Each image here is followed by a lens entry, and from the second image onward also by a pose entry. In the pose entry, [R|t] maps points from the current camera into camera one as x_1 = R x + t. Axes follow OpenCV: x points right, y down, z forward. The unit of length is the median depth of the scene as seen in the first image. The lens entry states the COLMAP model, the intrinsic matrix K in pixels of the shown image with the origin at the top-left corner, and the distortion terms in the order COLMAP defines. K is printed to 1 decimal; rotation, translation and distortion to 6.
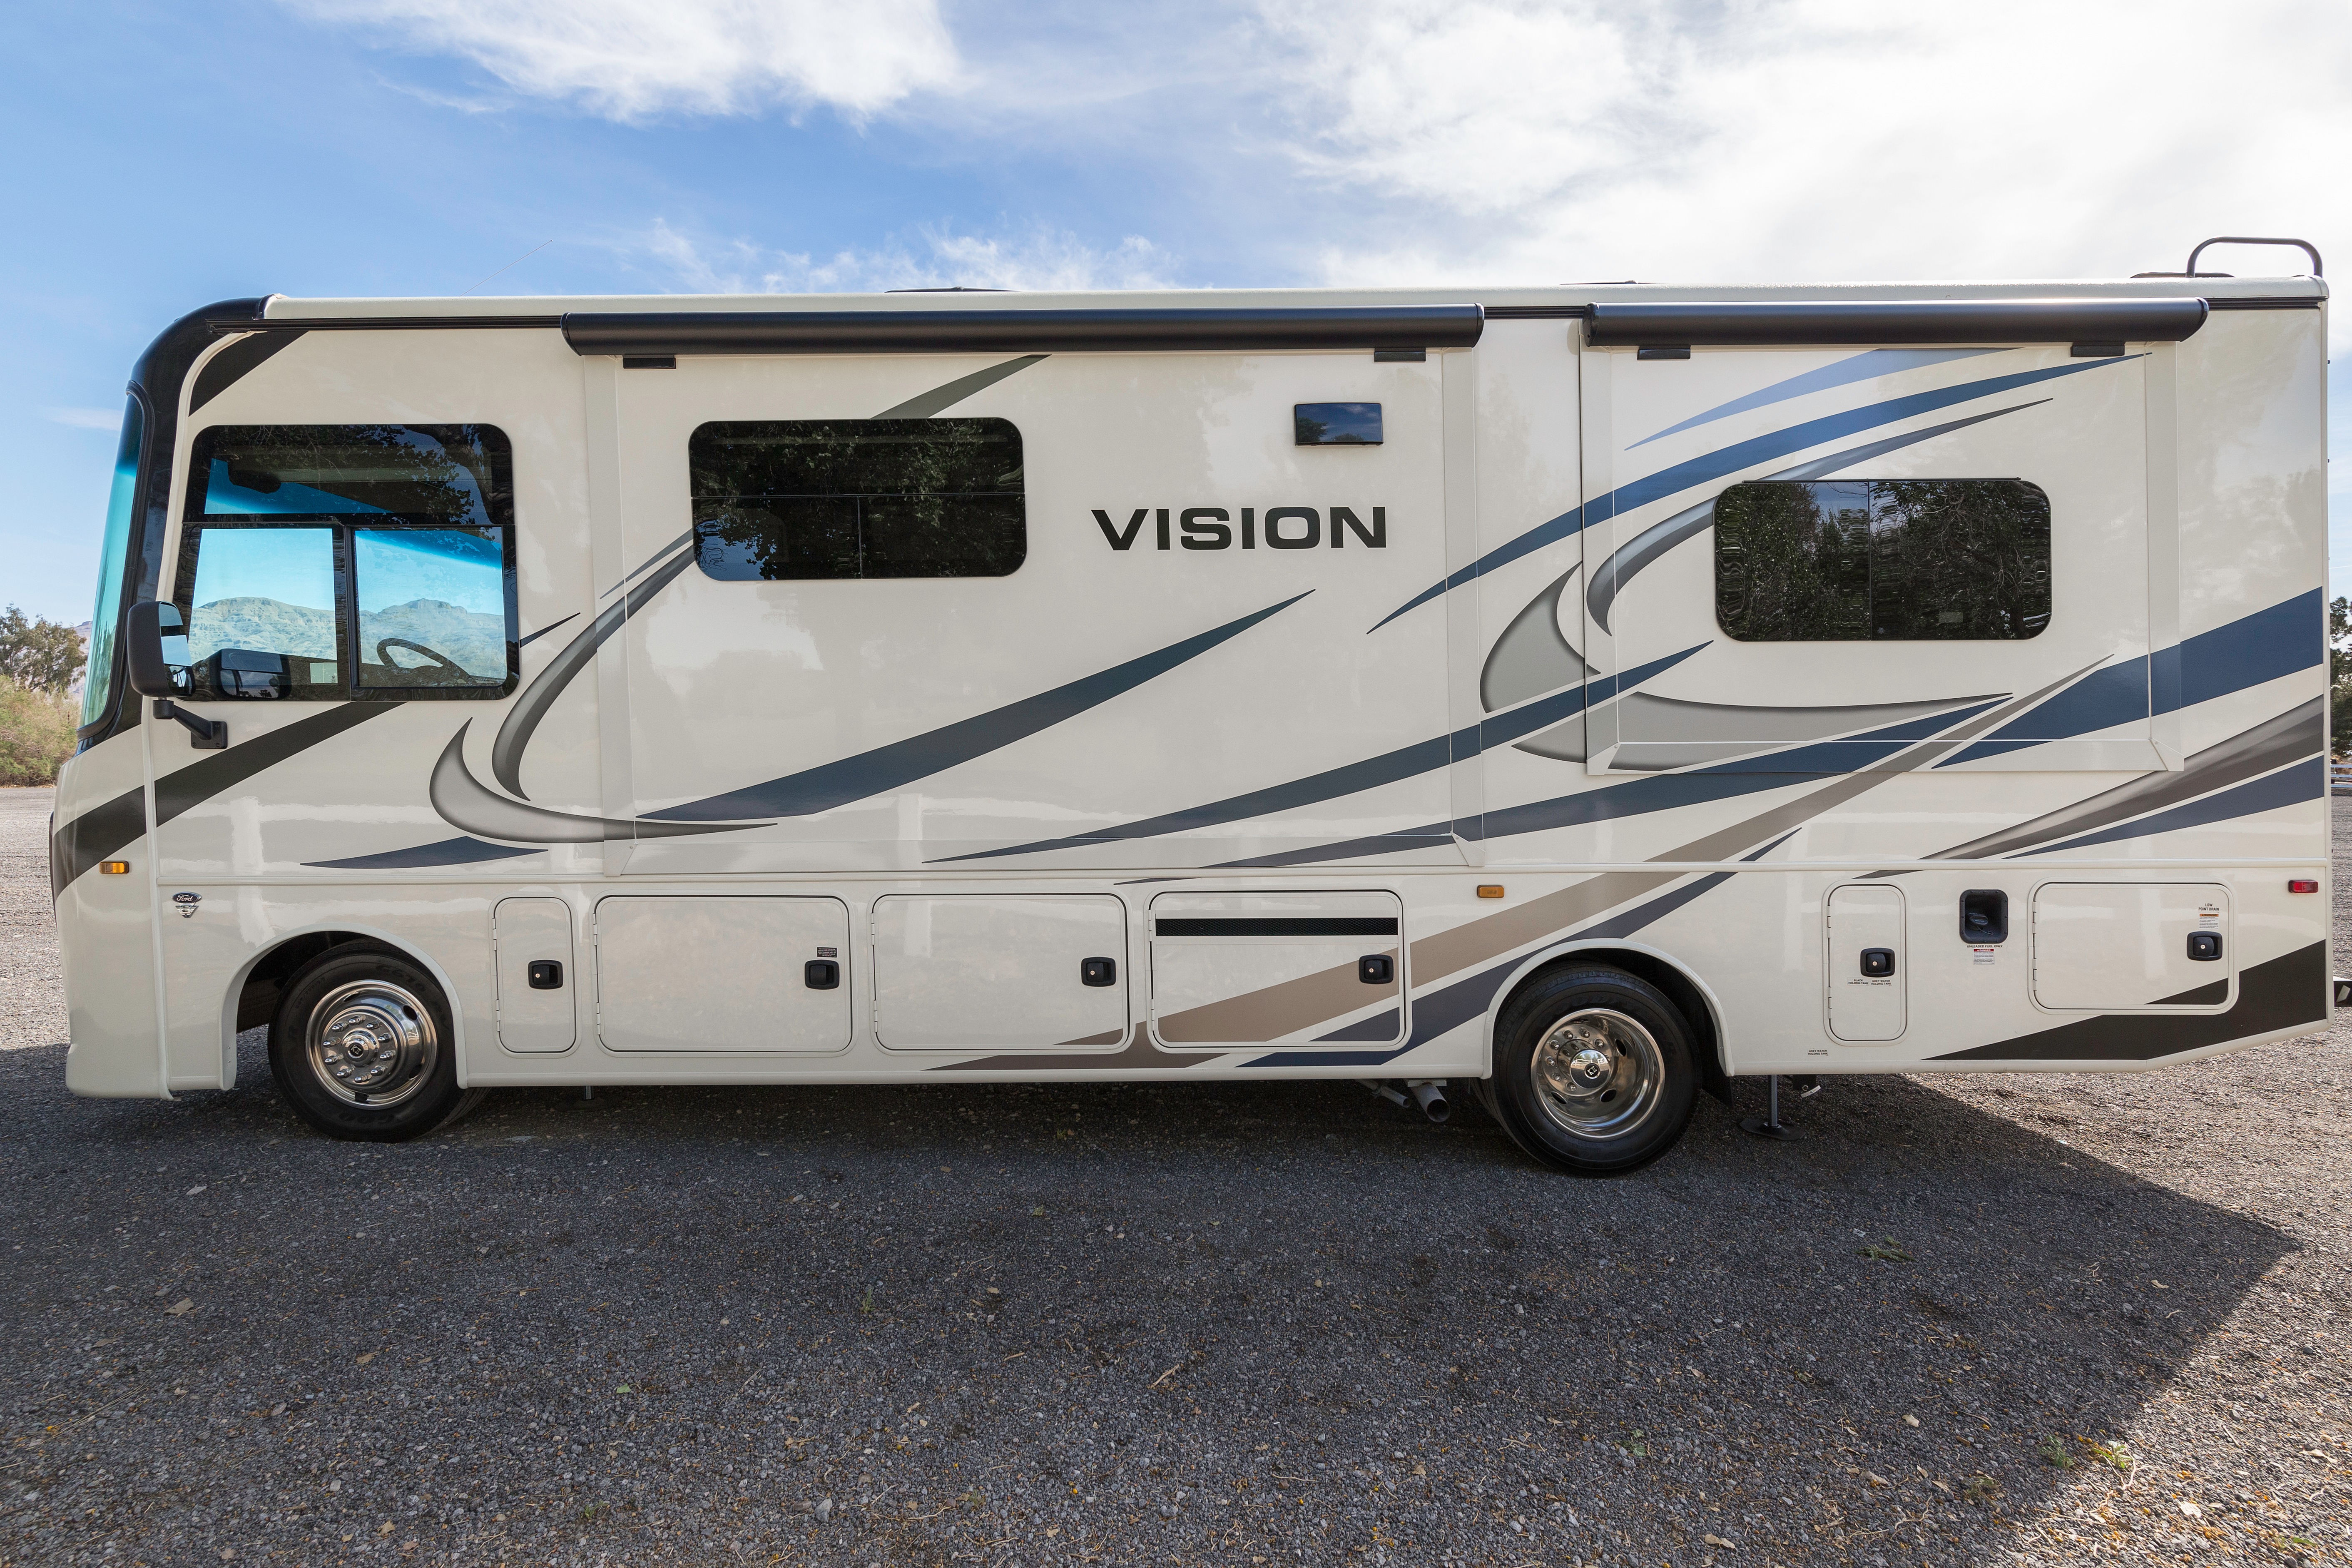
lens RADIAL K [[1004.6, 0, 1176.5], [0, 1004.6, 760.0], [0, 0, 1]] dist [0.001775, 0.000133]
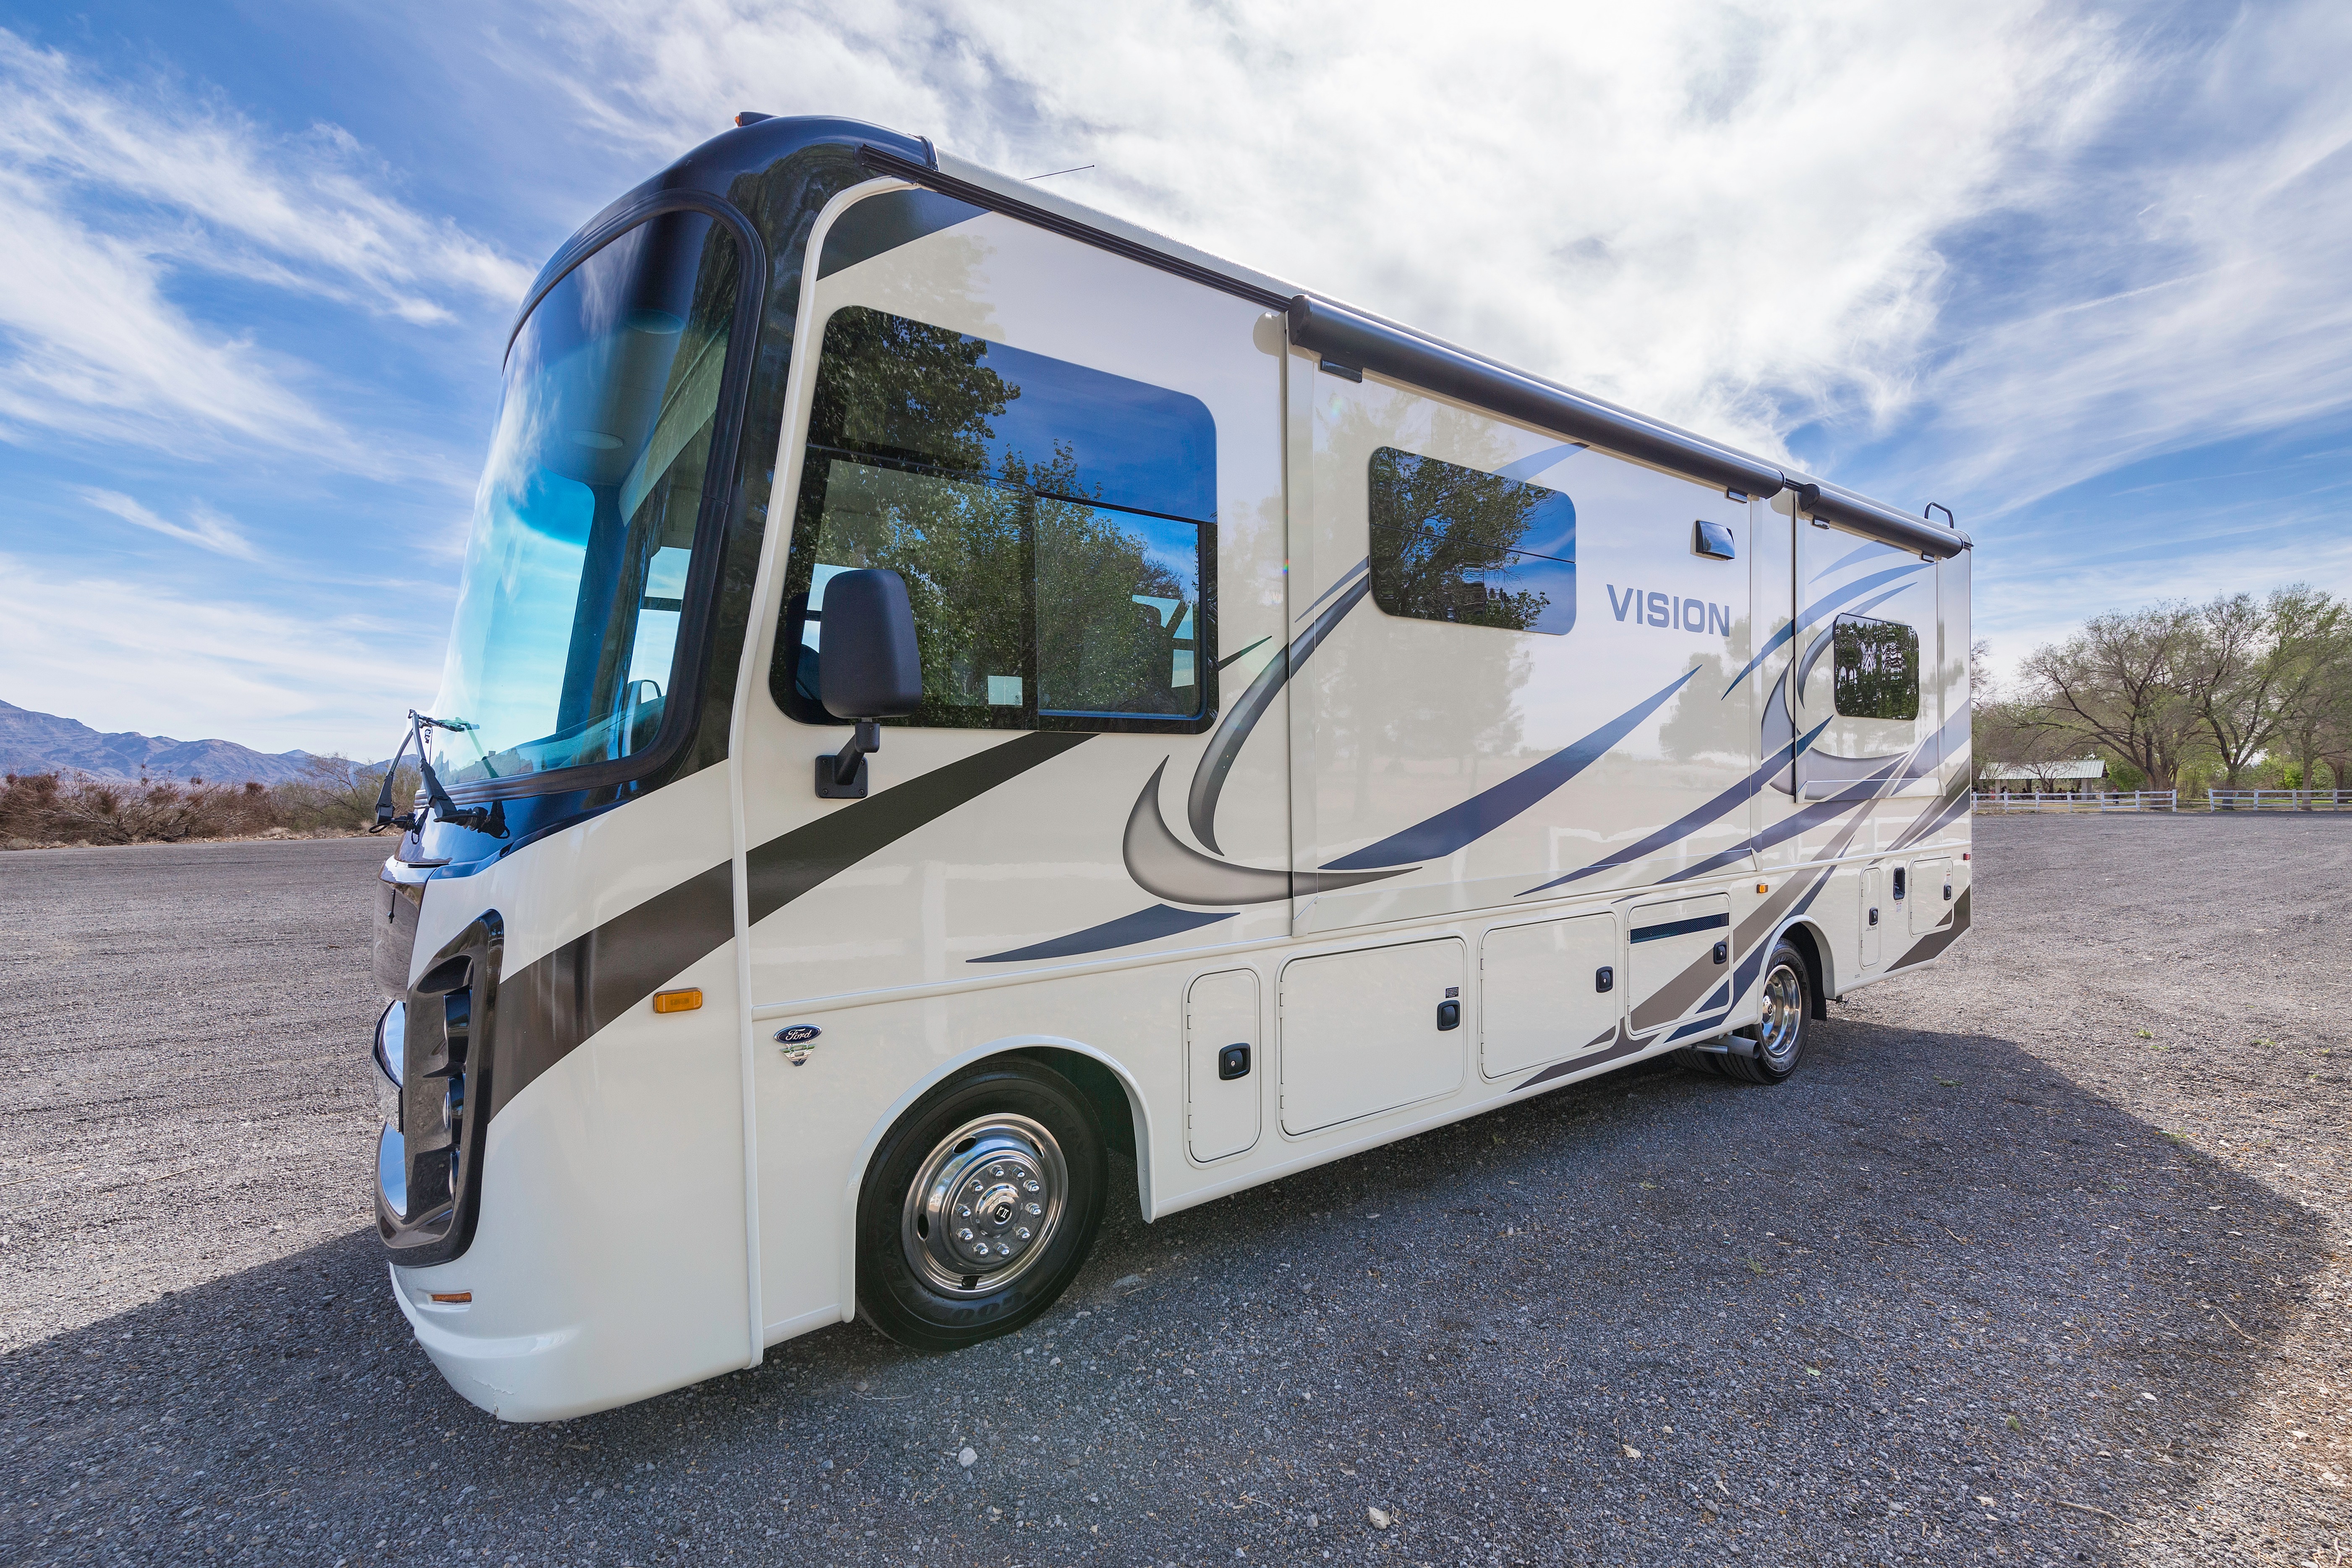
lens RADIAL K [[1025.8, 0, 1176.0], [0, 1025.8, 784.0], [0, 0, 1]] dist [-0.004786, -0.000108]
pose [[0.802277, -0.004827, 0.596933, -1.183855], [0.011532, 0.999906, -0.007413, -0.012994], [-0.596841, 0.012831, 0.802257, 0.339974]]
